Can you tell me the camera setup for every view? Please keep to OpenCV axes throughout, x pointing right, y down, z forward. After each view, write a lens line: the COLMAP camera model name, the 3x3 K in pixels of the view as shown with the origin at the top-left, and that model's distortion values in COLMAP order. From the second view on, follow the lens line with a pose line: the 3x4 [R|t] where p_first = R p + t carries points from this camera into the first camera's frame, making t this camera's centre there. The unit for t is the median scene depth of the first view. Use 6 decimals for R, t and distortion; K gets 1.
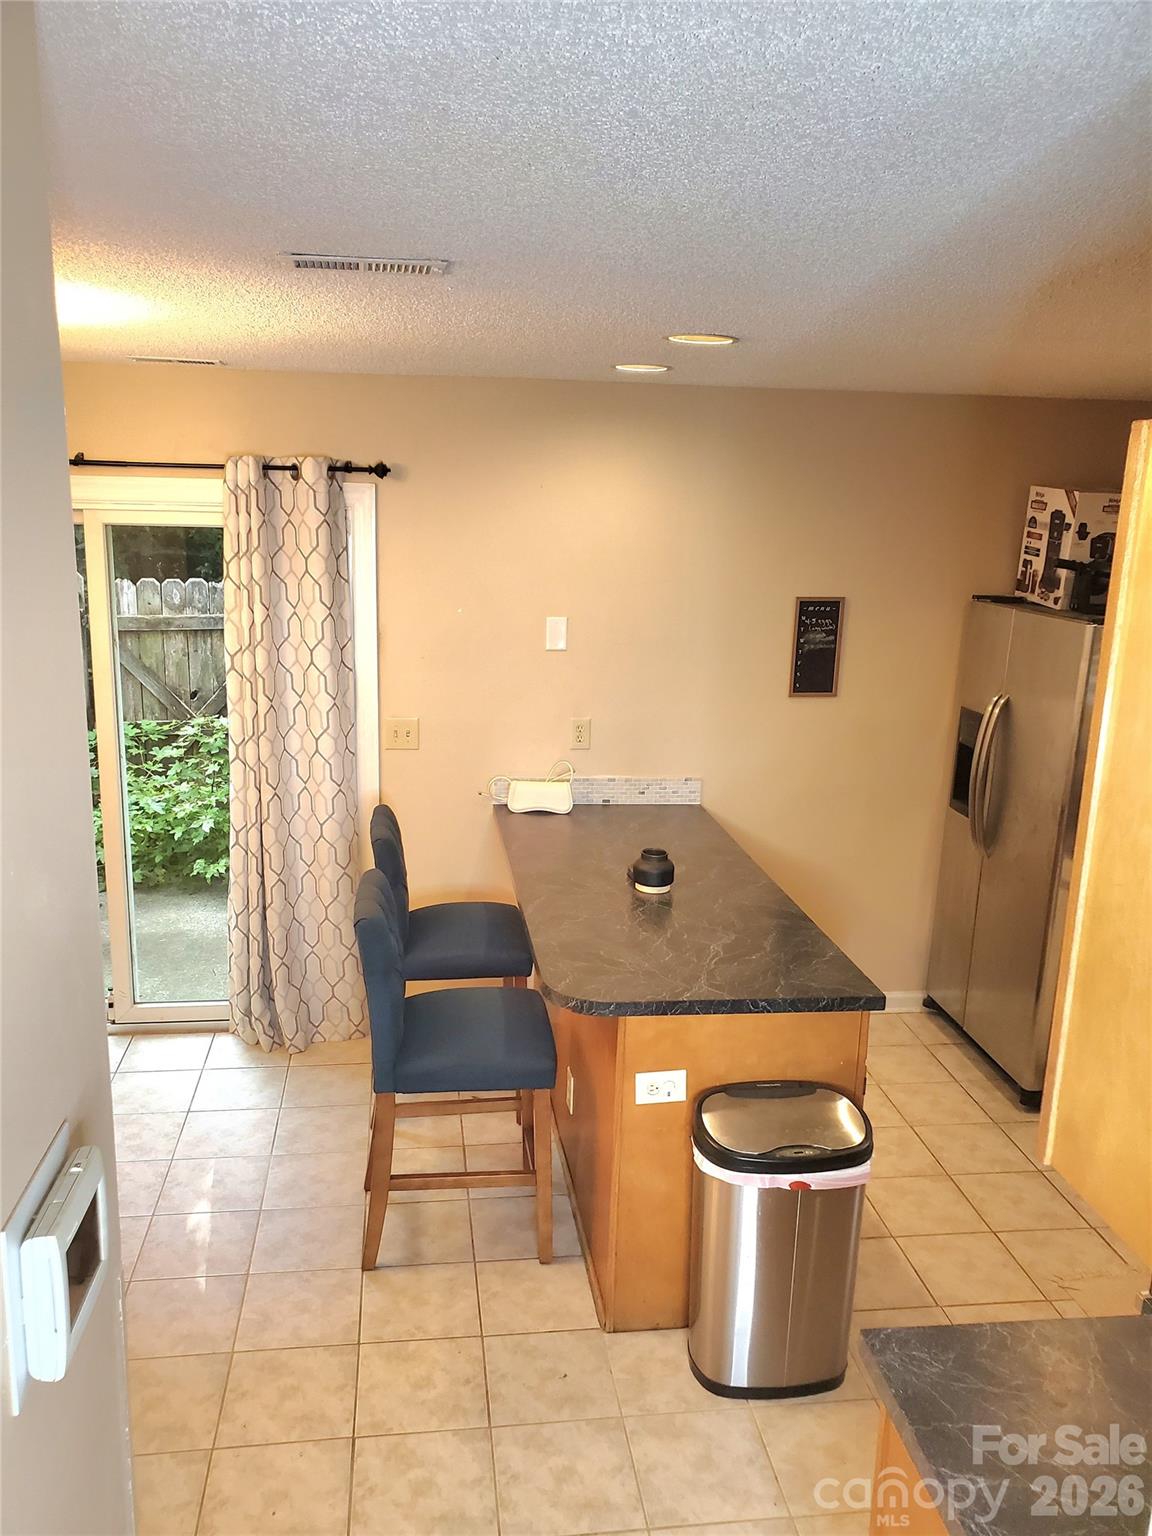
lens RADIAL K [[1202.8, 0, 553.8], [0, 1202.8, 780.7], [0, 0, 1]] dist [0.046441, -0.001852]
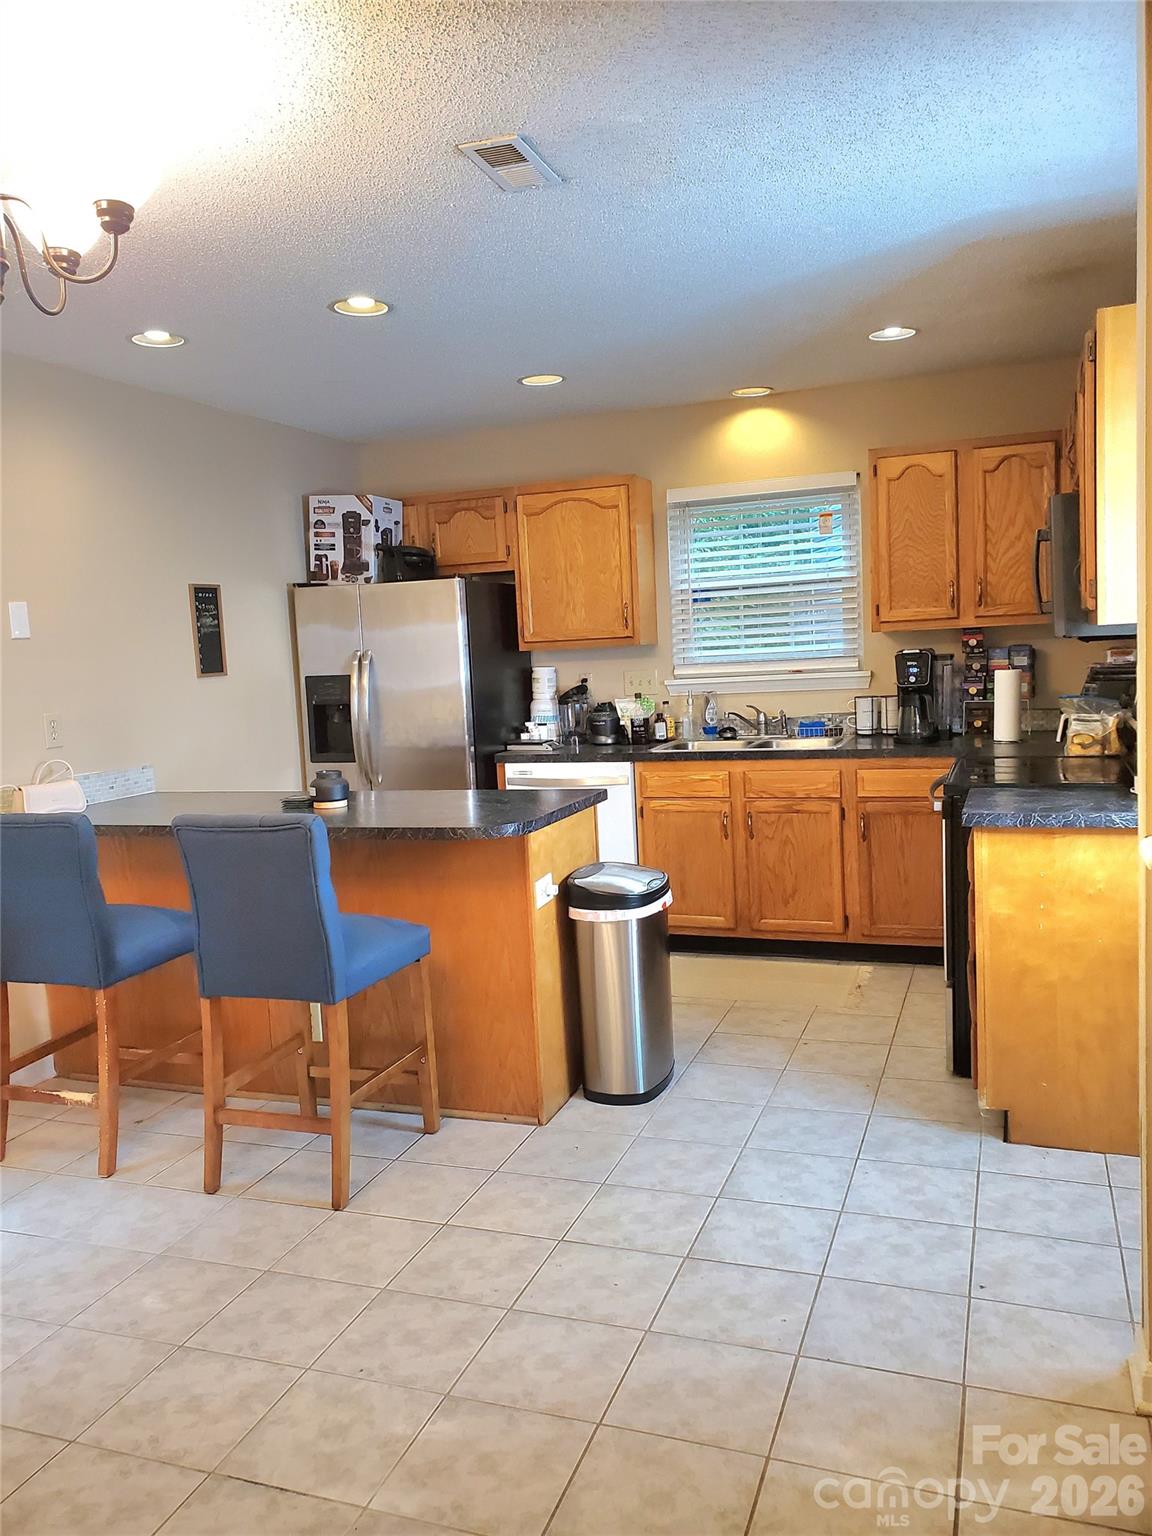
lens RADIAL K [[1202.3, 0, 568.1], [0, 1202.3, 760.6], [0, 0, 1]] dist [0.045122, -0.049419]
pose [[0.464926, -0.136514, 0.874761, -0.624720], [0.265888, 0.963961, 0.009118, 0.080924], [-0.844480, 0.228349, 0.484468, 0.242463]]
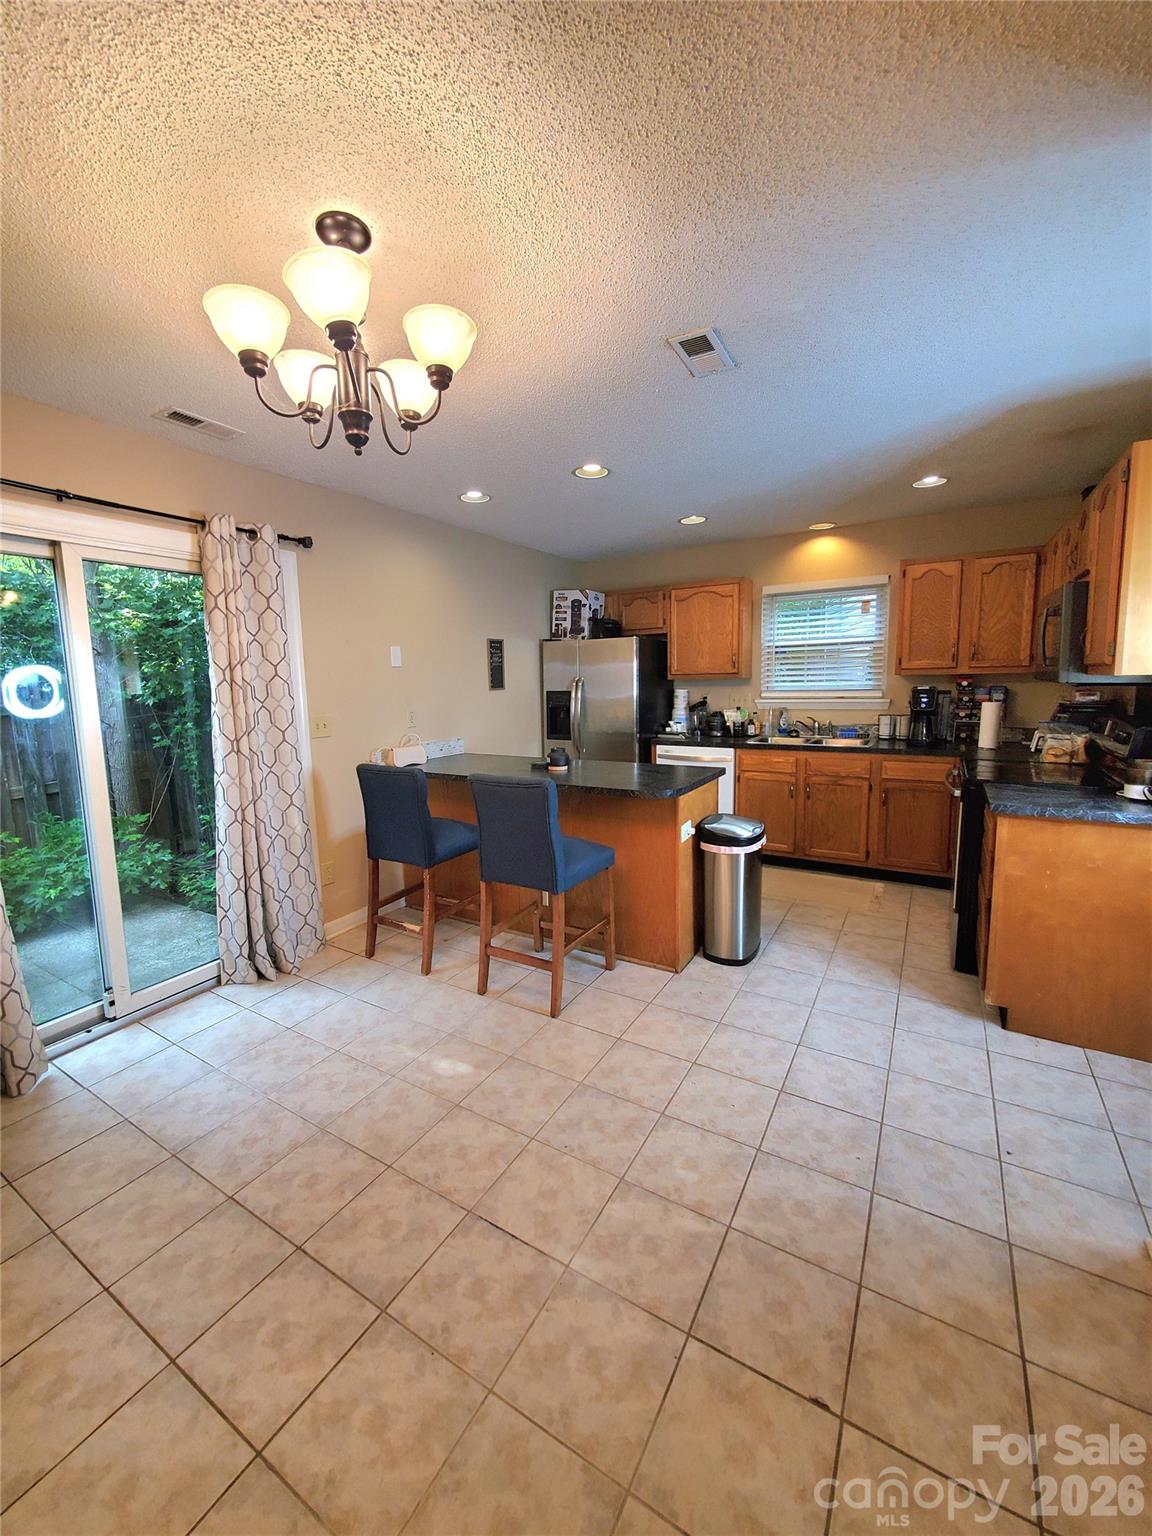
lens RADIAL K [[613.1, 0, 552.2], [0, 613.1, 747.2], [0, 0, 1]] dist [0.001024, -0.000070]
pose [[0.634642, -0.128222, 0.762095, -0.526363], [0.218092, 0.975772, -0.017445, 0.060247], [-0.741394, 0.177278, 0.647231, 0.327601]]
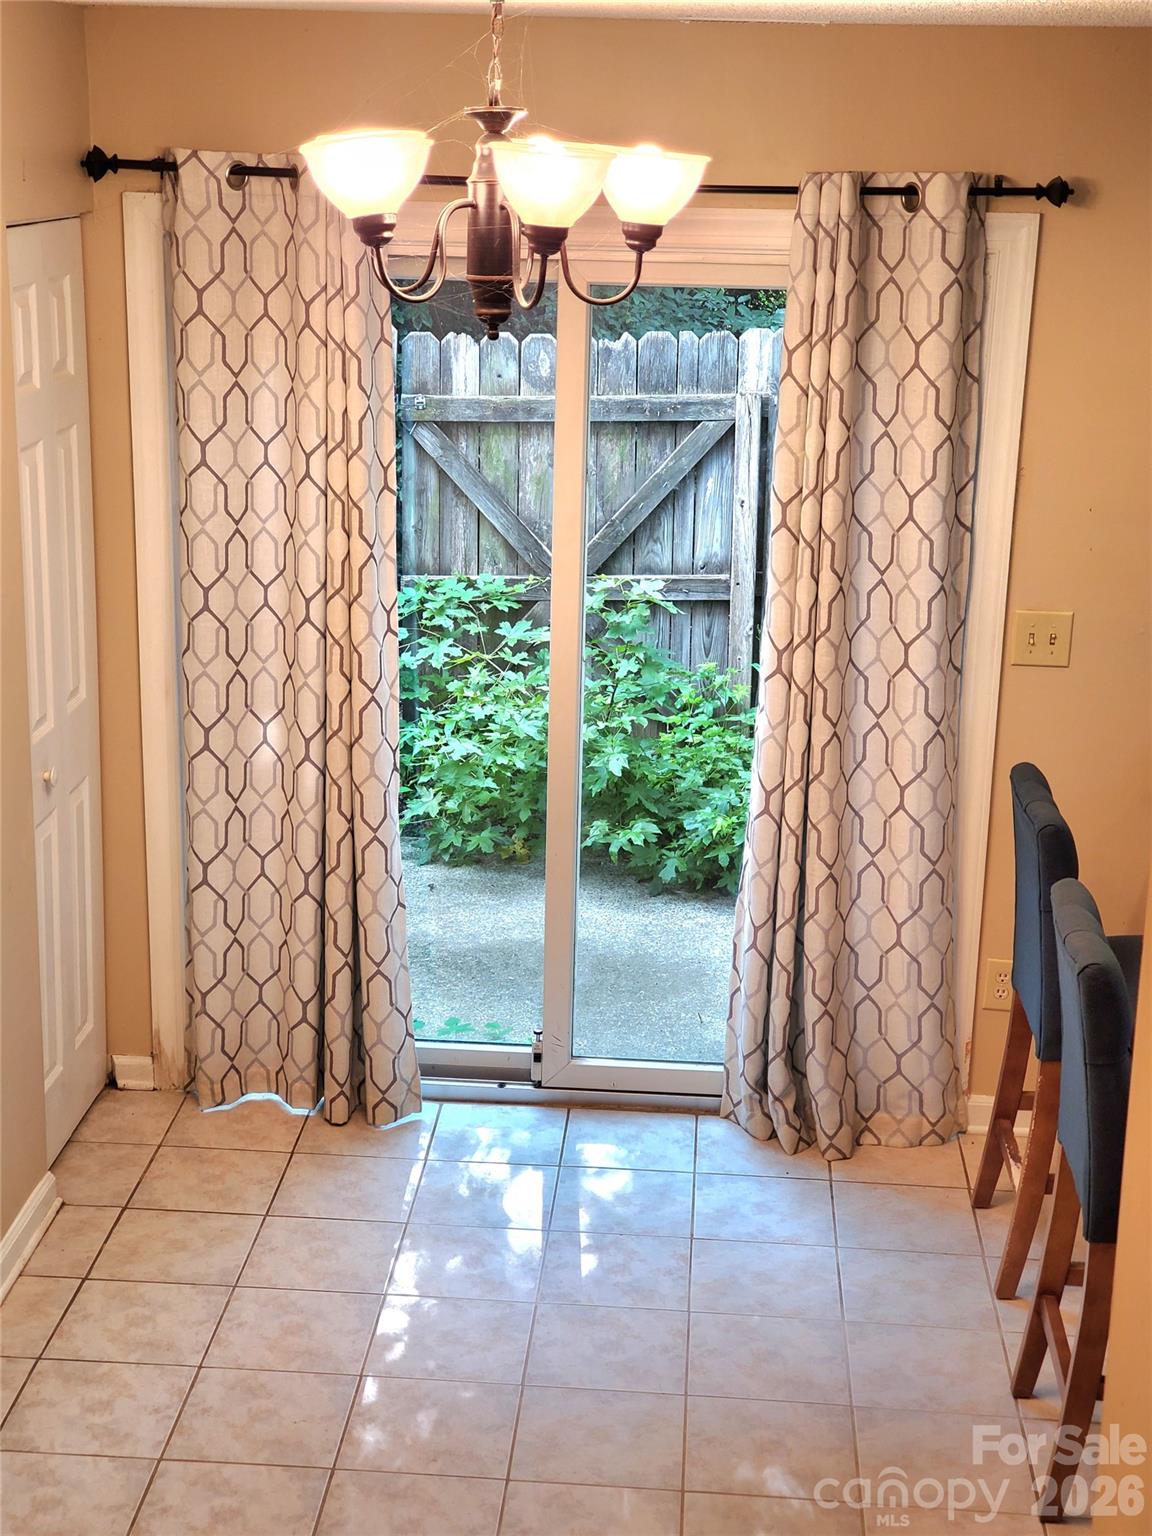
lens RADIAL K [[2263.3, 0, 572.5], [0, 2263.3, 774.7], [0, 0, 1]] dist [-0.011246, 0.749723]
pose [[0.980810, 0.052908, -0.187649, -0.143809], [-0.043747, 0.997655, 0.052631, -0.022048], [0.189994, -0.043412, 0.980825, -0.135116]]
